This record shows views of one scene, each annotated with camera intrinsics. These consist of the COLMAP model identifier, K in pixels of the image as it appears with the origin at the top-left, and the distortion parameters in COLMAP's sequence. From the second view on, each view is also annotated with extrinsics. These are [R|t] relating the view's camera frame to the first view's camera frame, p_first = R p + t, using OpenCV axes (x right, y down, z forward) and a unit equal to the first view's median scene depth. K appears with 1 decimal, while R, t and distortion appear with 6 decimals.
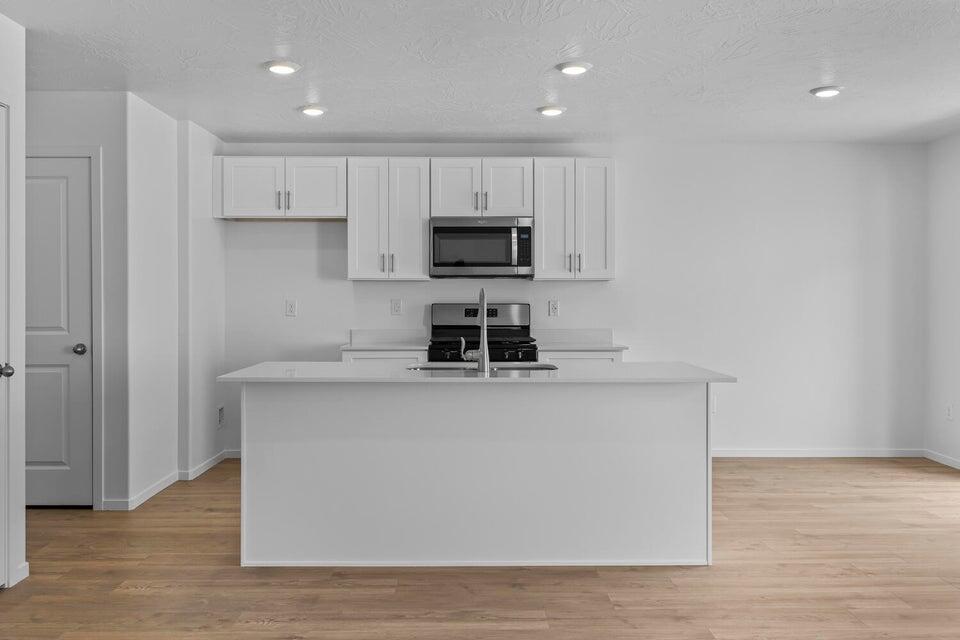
lens RADIAL K [[830.0, 0, 466.9], [0, 830.0, 308.8], [0, 0, 1]] dist [0.003822, -0.000360]
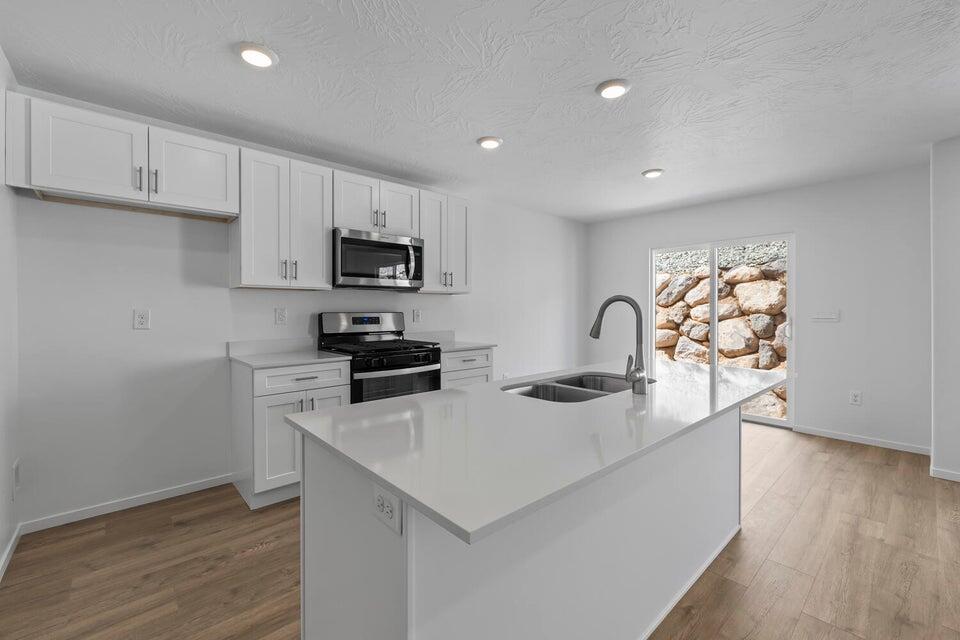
lens RADIAL K [[406.9, 0, 476.9], [0, 406.9, 313.0], [0, 0, 1]] dist [0.001441, 0.000283]
pose [[0.746773, -0.007624, 0.665036, -0.257377], [0.008539, 0.999962, 0.001875, -0.005544], [-0.665025, 0.004278, 0.746809, 0.537804]]
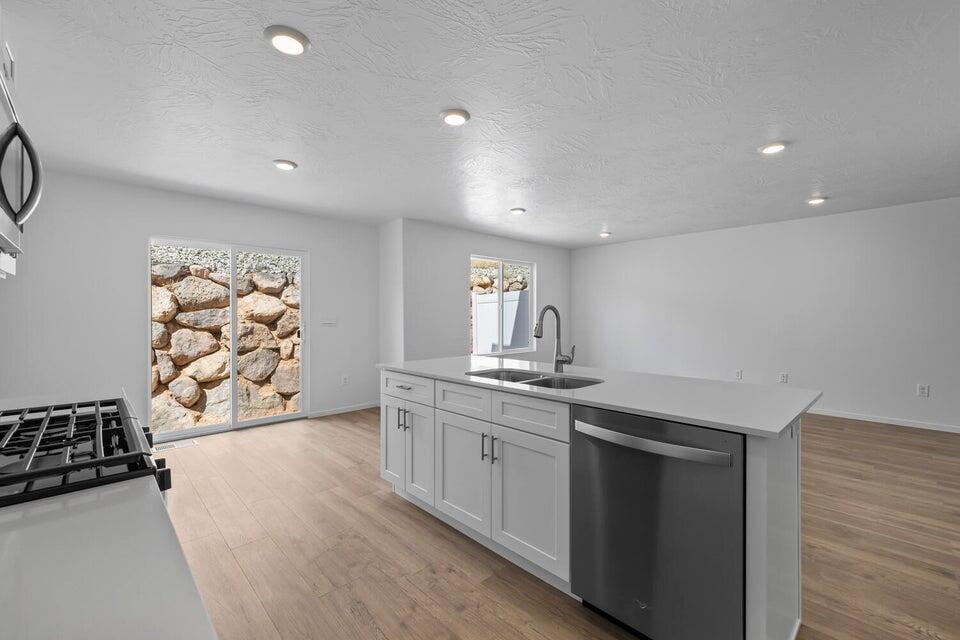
lens RADIAL K [[404.2, 0, 482.3], [0, 404.2, 317.2], [0, 0, 1]] dist [0.000206, 0.000056]
pose [[-0.688422, -0.001385, 0.725309, -0.231402], [0.011279, 0.999857, 0.012616, -0.010349], [-0.725223, 0.016866, -0.688308, 1.009536]]
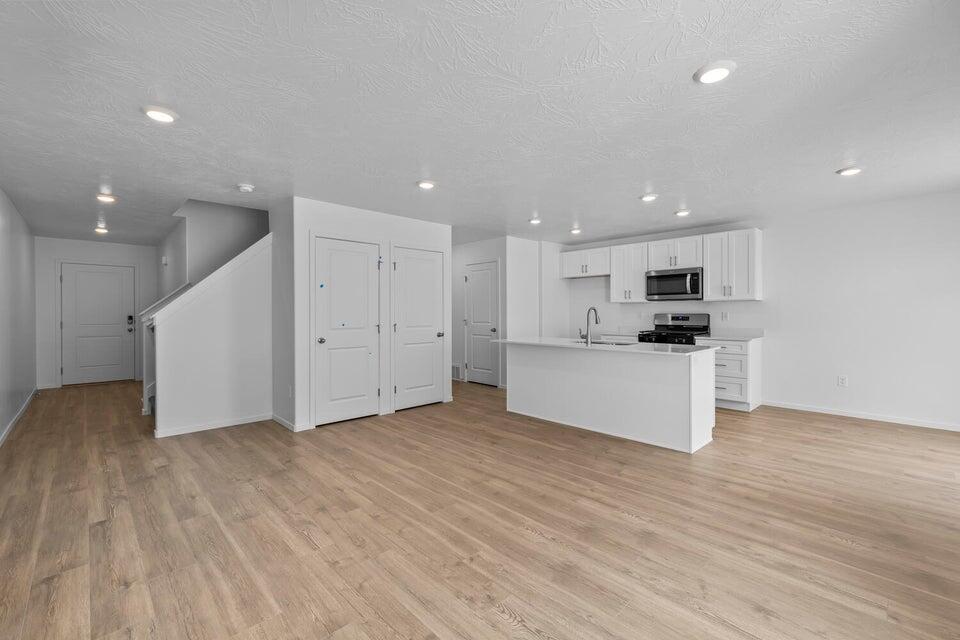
lens RADIAL K [[406.9, 0, 476.9], [0, 406.9, 313.0], [0, 0, 1]] dist [0.001441, 0.000283]
pose [[0.683593, -0.000892, -0.729863, 0.419258], [-0.004883, 0.999971, -0.005796, -0.000280], [0.729847, 0.007527, 0.683569, 0.011950]]
